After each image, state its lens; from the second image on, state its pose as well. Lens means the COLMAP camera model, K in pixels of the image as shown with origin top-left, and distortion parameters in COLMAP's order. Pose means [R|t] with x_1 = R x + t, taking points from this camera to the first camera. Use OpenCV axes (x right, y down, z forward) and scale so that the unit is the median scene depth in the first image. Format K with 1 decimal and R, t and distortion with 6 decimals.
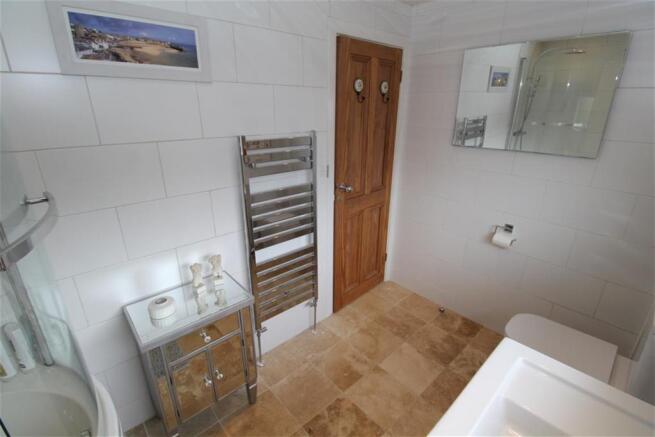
lens RADIAL K [[308.9, 0, 323.0], [0, 308.9, 215.9], [0, 0, 1]] dist [0.030721, -0.017699]
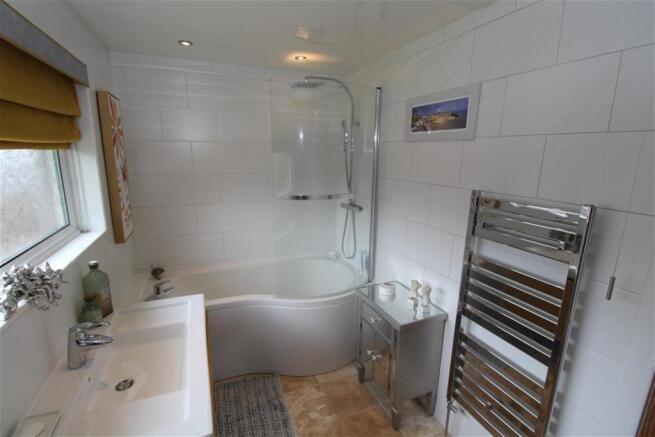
lens RADIAL K [[308.9, 0, 323.0], [0, 308.9, 215.9], [0, 0, 1]] dist [0.030721, -0.017699]
pose [[-0.306864, 0.190972, -0.932397, 0.933350], [-0.328565, 0.898178, 0.292099, -0.368783], [0.893241, 0.395988, -0.212871, 0.961596]]
